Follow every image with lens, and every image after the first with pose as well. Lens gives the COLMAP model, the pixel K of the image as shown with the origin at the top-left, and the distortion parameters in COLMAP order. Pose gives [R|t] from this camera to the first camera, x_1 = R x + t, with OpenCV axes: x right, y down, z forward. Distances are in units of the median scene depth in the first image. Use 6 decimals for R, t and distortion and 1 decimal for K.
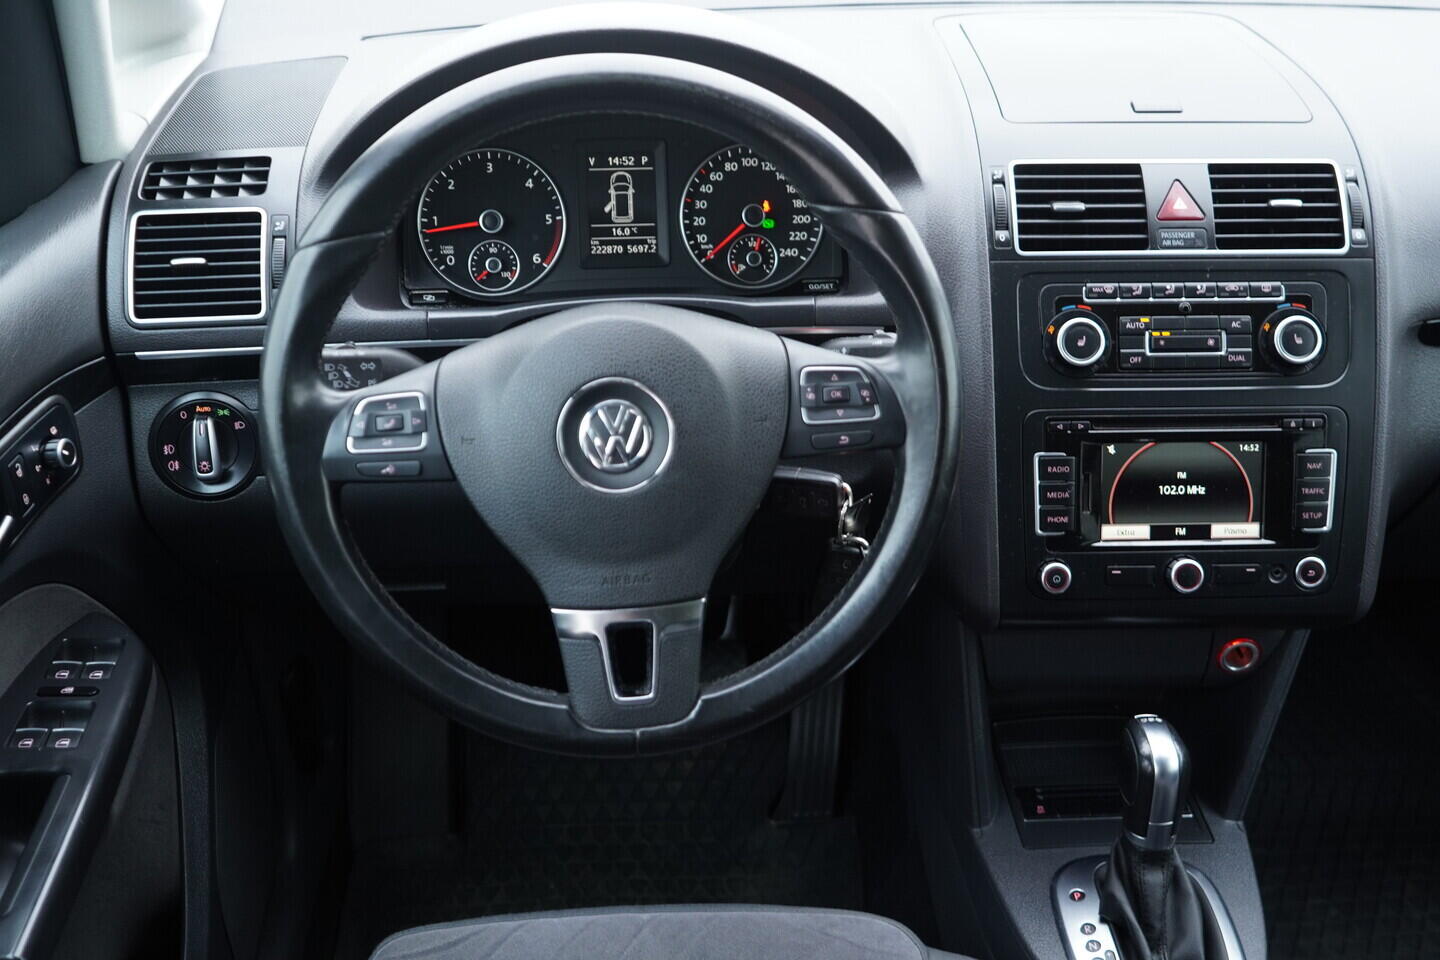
lens RADIAL K [[1484.9, 0, 721.9], [0, 1484.9, 481.9], [0, 0, 1]] dist [0.001279, 0.000000]
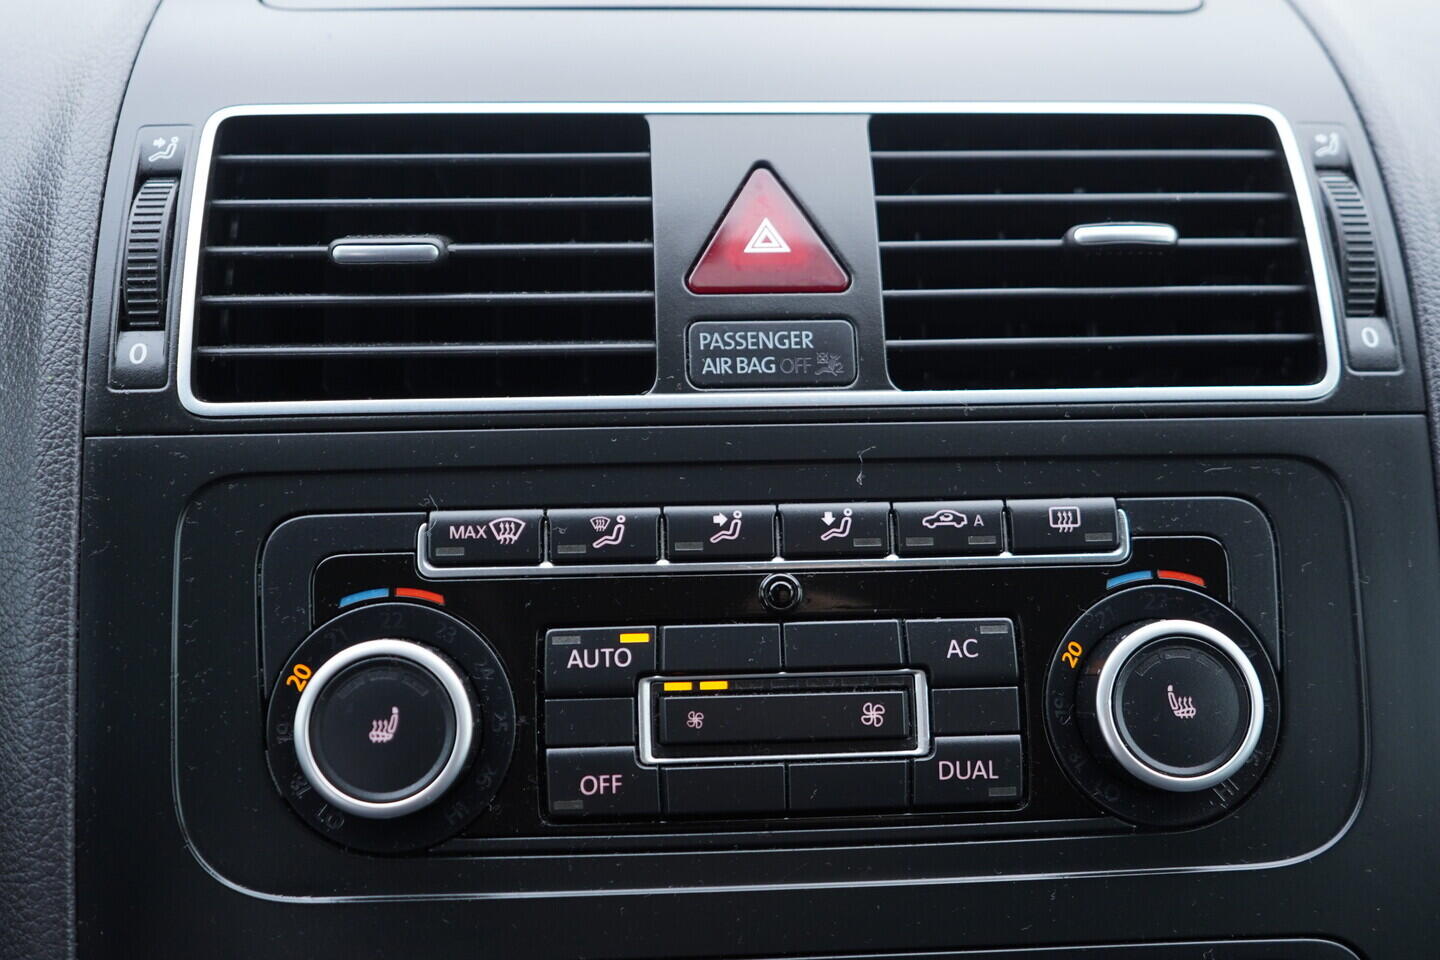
lens RADIAL K [[1484.9, 0, 721.3], [0, 1484.9, 486.4], [0, 0, 1]] dist [0.001279, 0.000000]
pose [[0.999785, -0.012003, 0.016933, 0.295094], [0.013914, 0.992955, -0.117676, -0.103692], [-0.015401, 0.117886, 0.992908, 0.714270]]
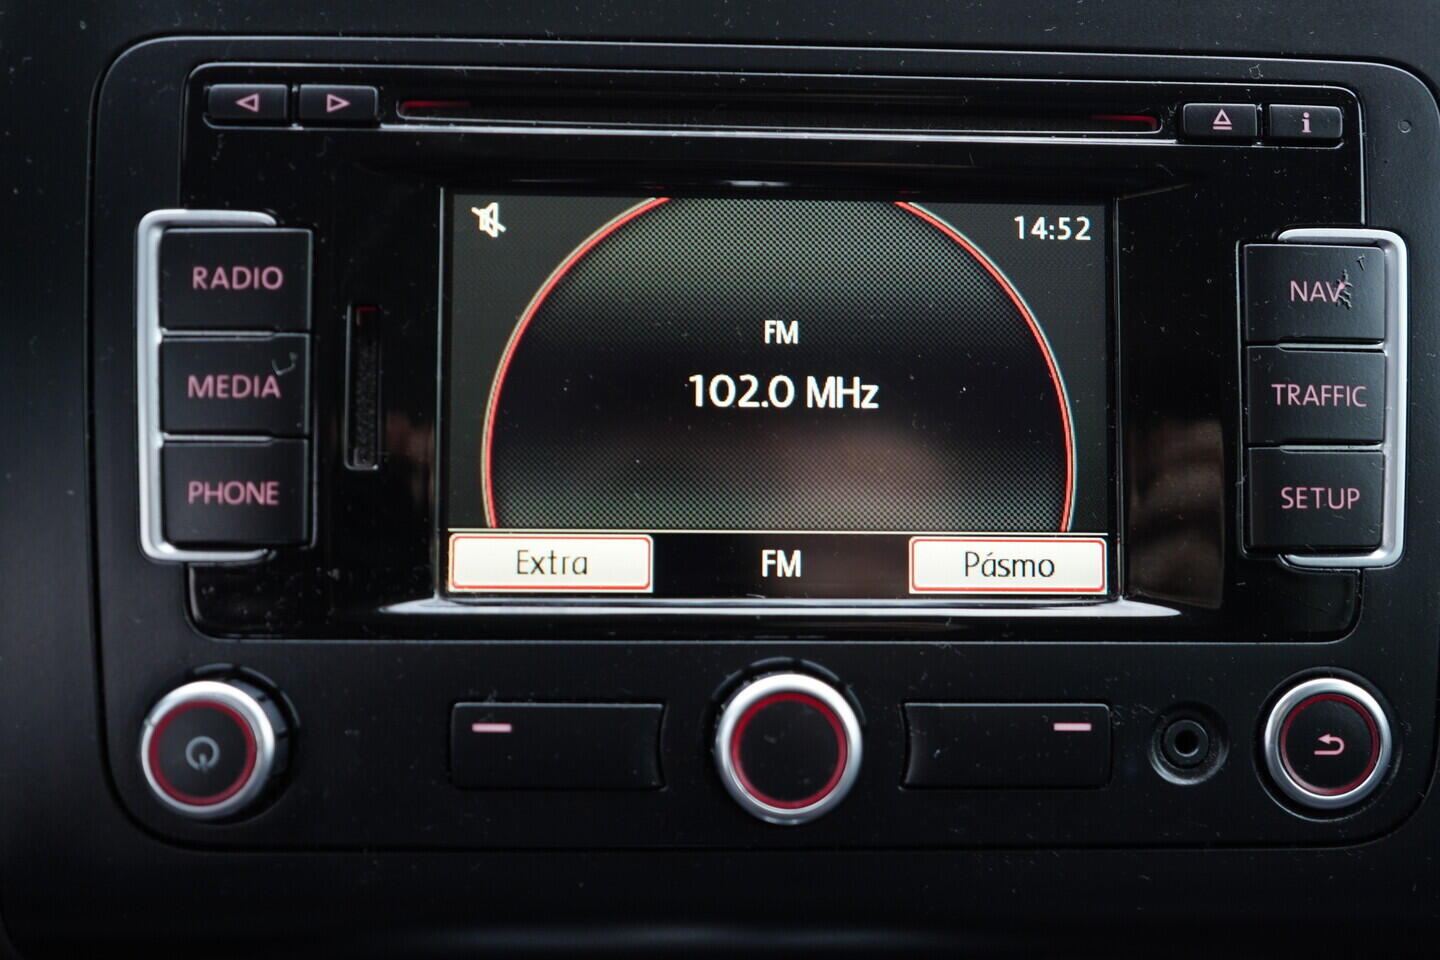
lens RADIAL K [[1484.9, 0, 714.8], [0, 1484.9, 475.3], [0, 0, 1]] dist [0.001279, 0.000000]
pose [[0.999854, 0.014328, 0.009304, 0.298764], [-0.012548, 0.985500, -0.169209, 0.060830], [-0.011593, 0.169068, 0.985536, 0.767806]]
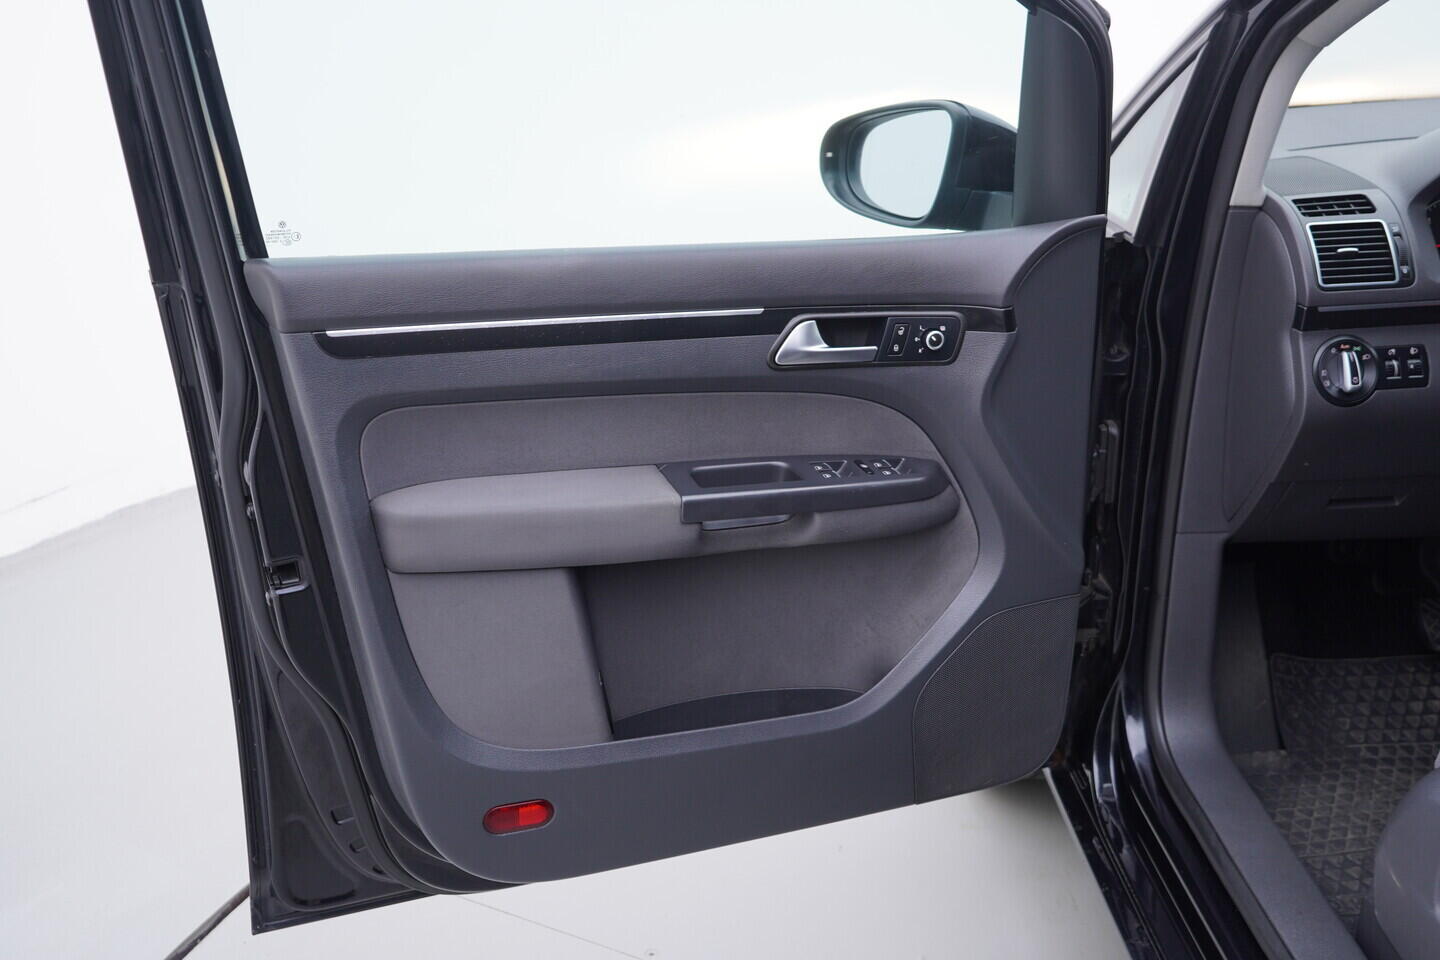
lens RADIAL K [[1484.9, 0, 715.1], [0, 1484.9, 476.2], [0, 0, 1]] dist [0.001279, 0.000000]
pose [[0.999426, -0.031638, -0.012146, -0.987884], [0.028608, 0.979768, -0.198079, 0.370754], [0.018167, 0.197618, 0.980111, -0.506359]]
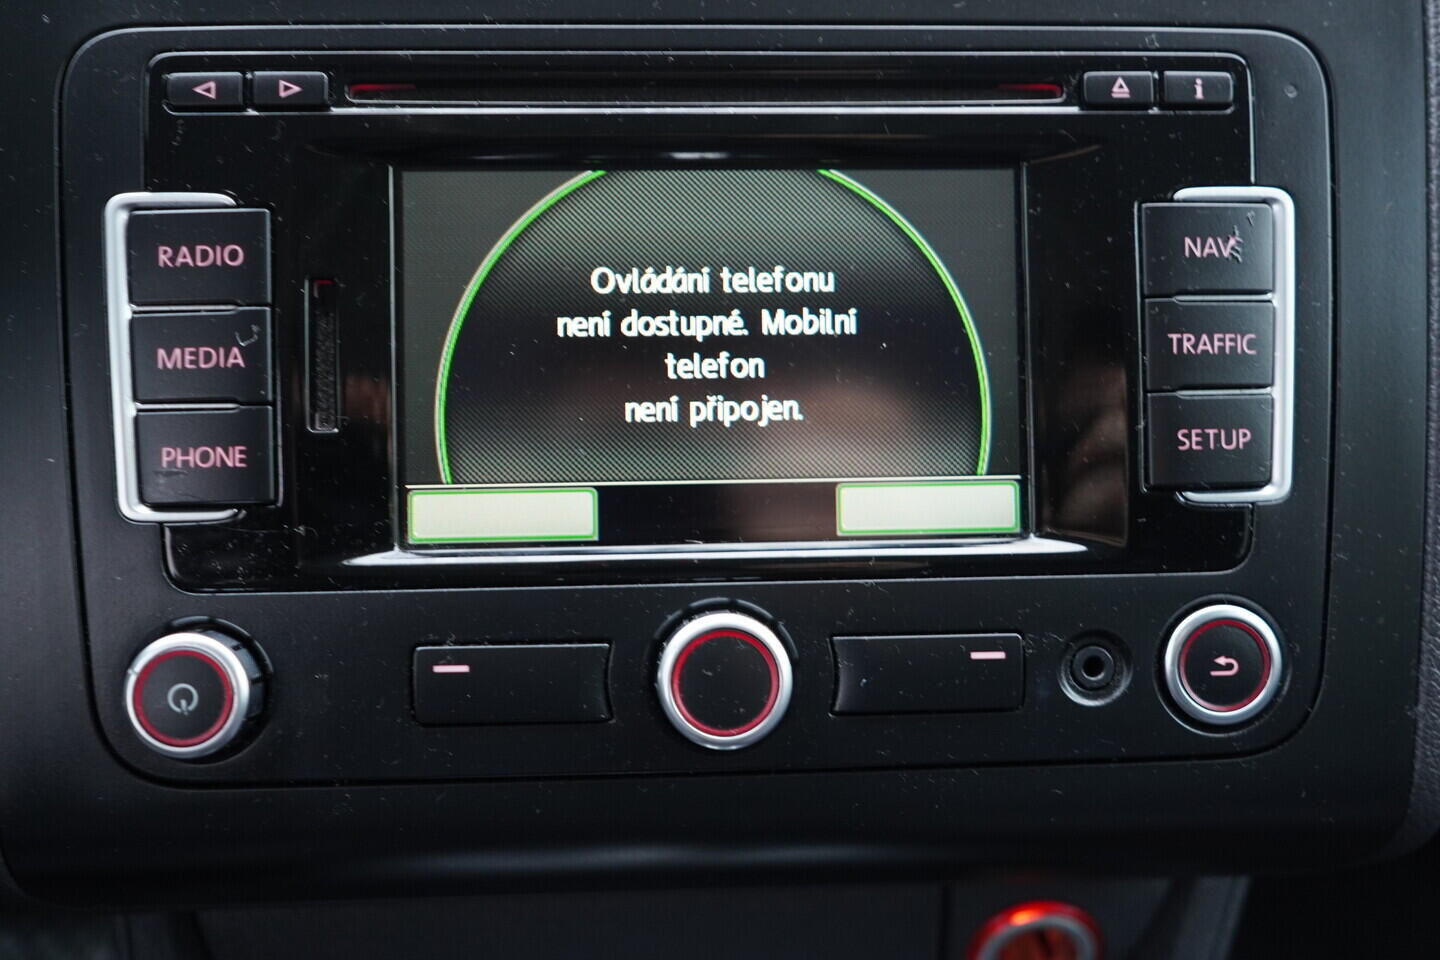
lens RADIAL K [[1484.9, 0, 723.8], [0, 1484.9, 474.0], [0, 0, 1]] dist [0.001279, 0.000000]
pose [[0.999714, -0.008578, 0.022333, 0.307432], [0.011502, 0.990874, -0.134297, 0.062475], [-0.020977, 0.134515, 0.990689, 0.749510]]
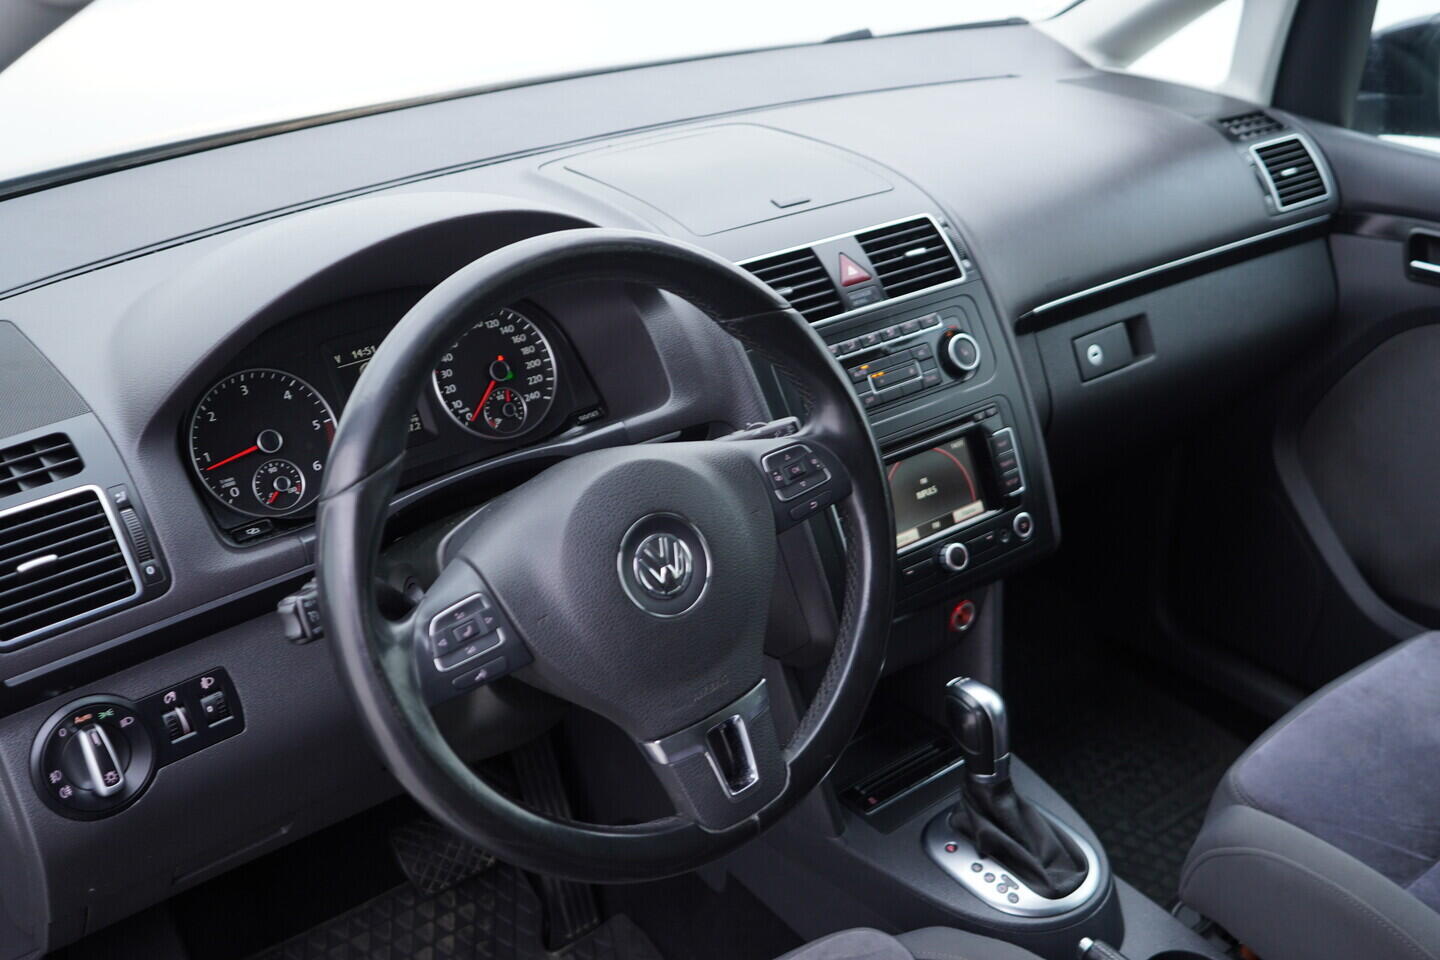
lens RADIAL K [[1484.9, 0, 724.7], [0, 1484.9, 484.9], [0, 0, 1]] dist [0.001279, 0.000000]
pose [[0.818813, -0.283245, 0.499317, -0.436782], [0.323993, 0.946044, 0.005353, -0.061277], [-0.473893, 0.157392, 0.866403, 0.021395]]
